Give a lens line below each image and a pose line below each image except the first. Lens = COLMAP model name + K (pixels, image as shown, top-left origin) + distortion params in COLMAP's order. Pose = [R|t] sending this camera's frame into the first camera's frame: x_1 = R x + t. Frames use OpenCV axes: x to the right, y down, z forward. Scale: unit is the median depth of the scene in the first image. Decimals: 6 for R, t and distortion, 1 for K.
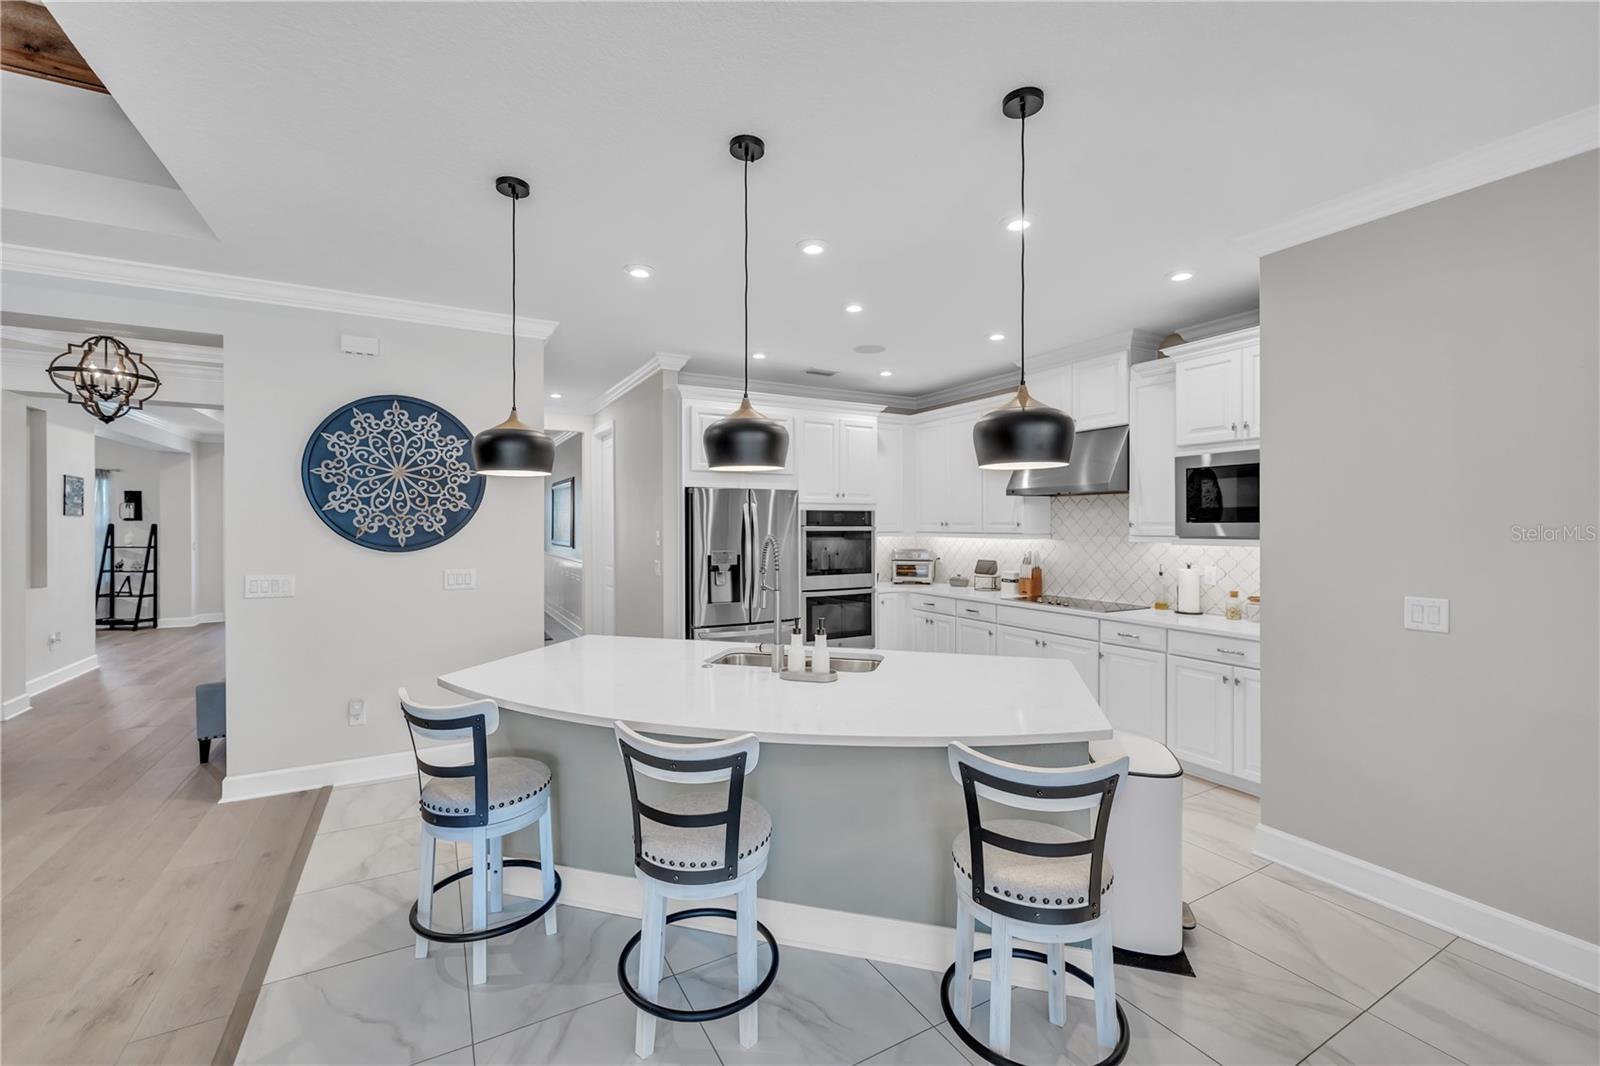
lens RADIAL K [[658.8, 0, 800.0], [0, 658.8, 533.0], [0, 0, 1]] dist [-0.000490, -0.000036]
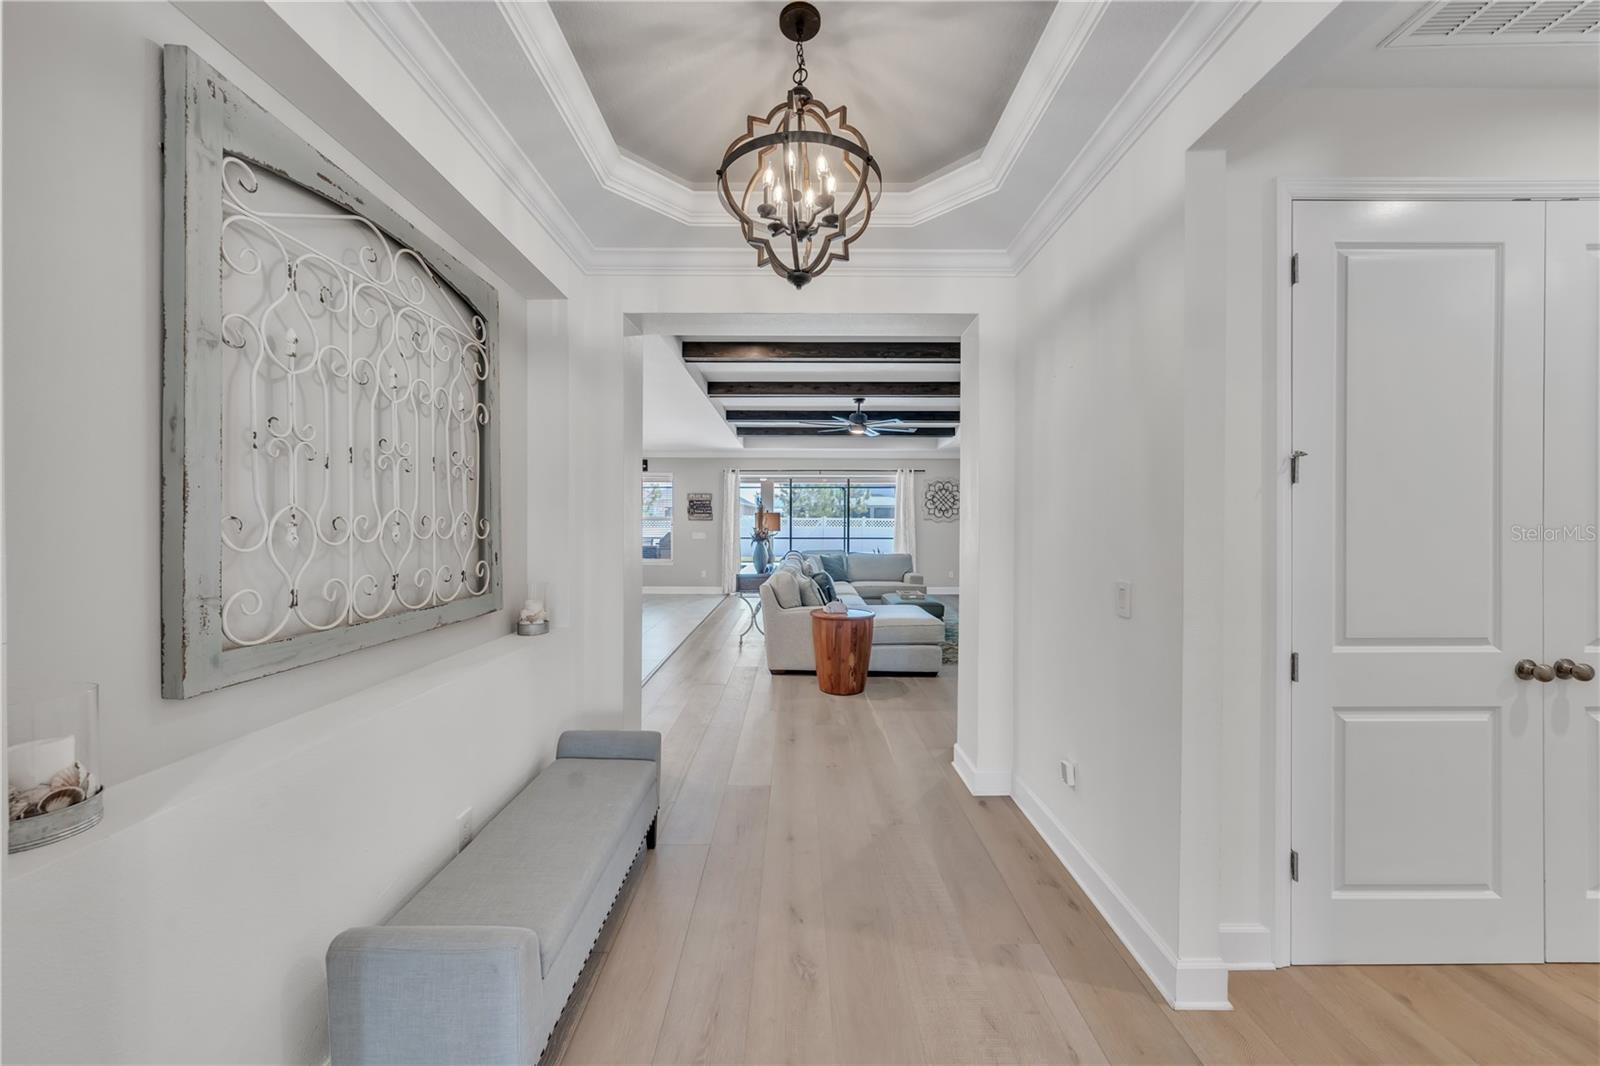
lens RADIAL K [[564.0, 0, 795.6], [0, 564.0, 524.8], [0, 0, 1]] dist [-0.000279, -0.000020]
pose [[-0.868180, -0.006602, 0.496205, -1.353284], [0.003258, 0.999814, 0.019003, -0.004235], [-0.496238, 0.018115, -0.867997, 1.465096]]
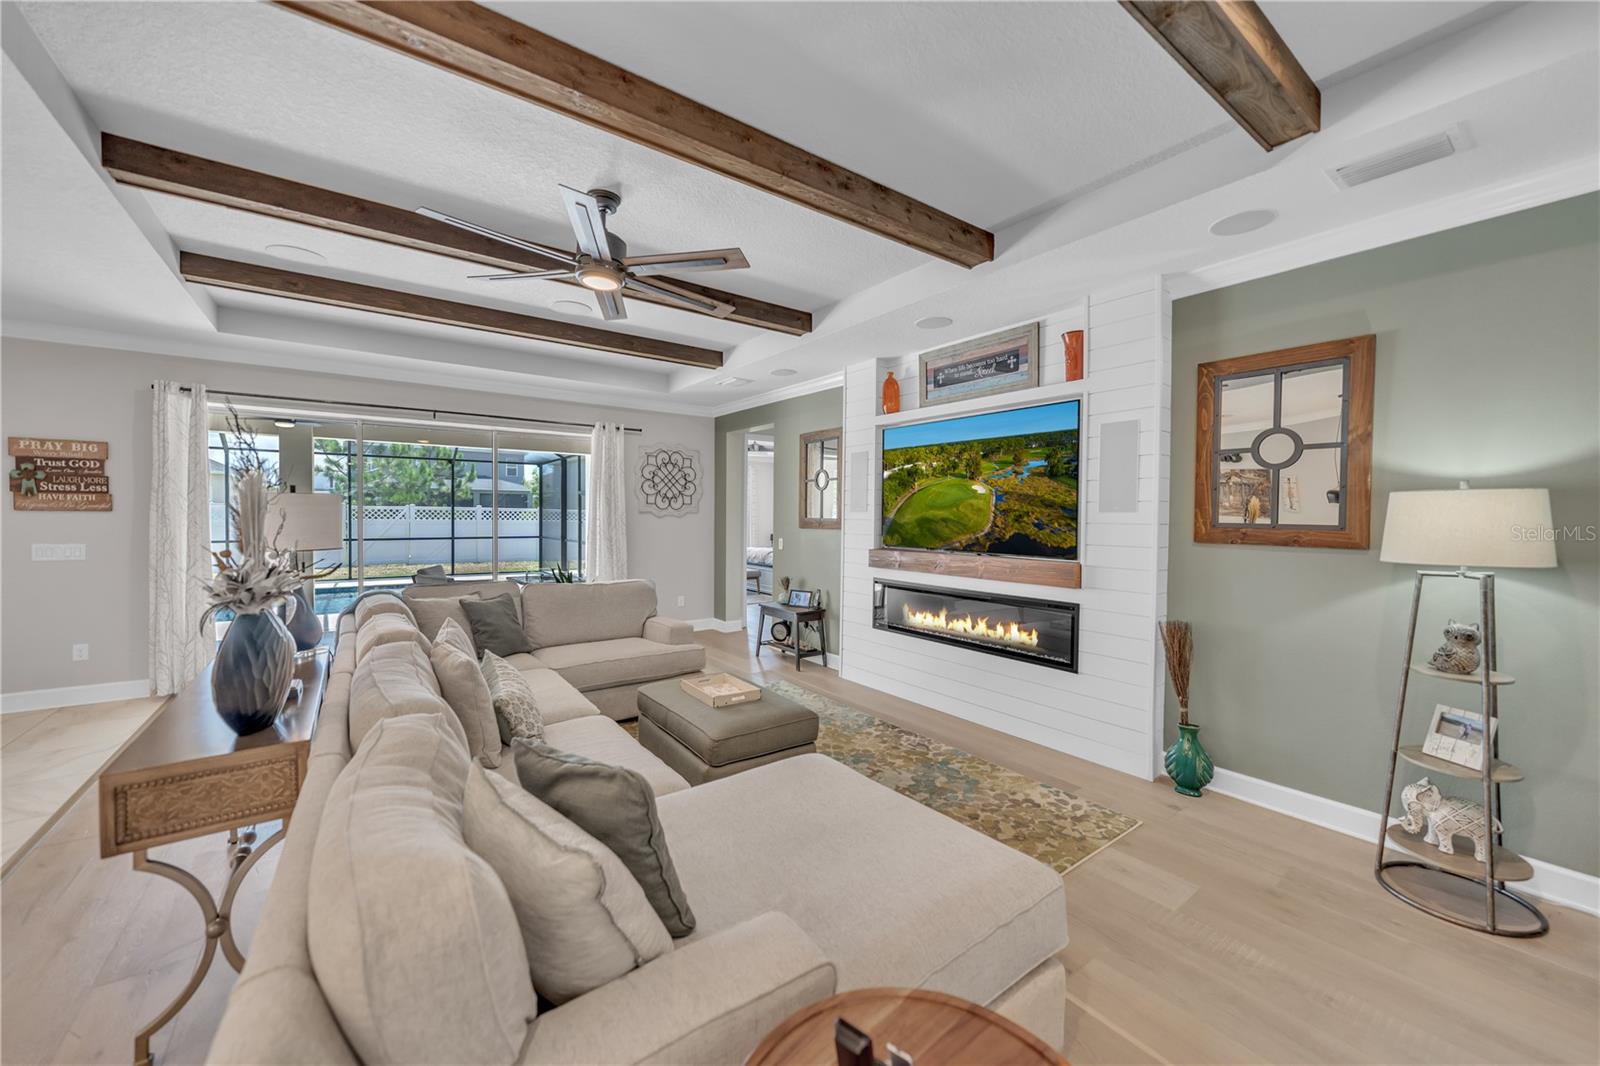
lens RADIAL K [[607.2, 0, 800.3], [0, 607.2, 525.7], [0, 0, 1]] dist [0.000702, 0.000075]
pose [[-0.992811, -0.007898, -0.119434, -0.787890], [-0.011995, 0.999363, 0.033621, -0.002821], [0.119093, 0.034812, -0.992273, 0.570150]]
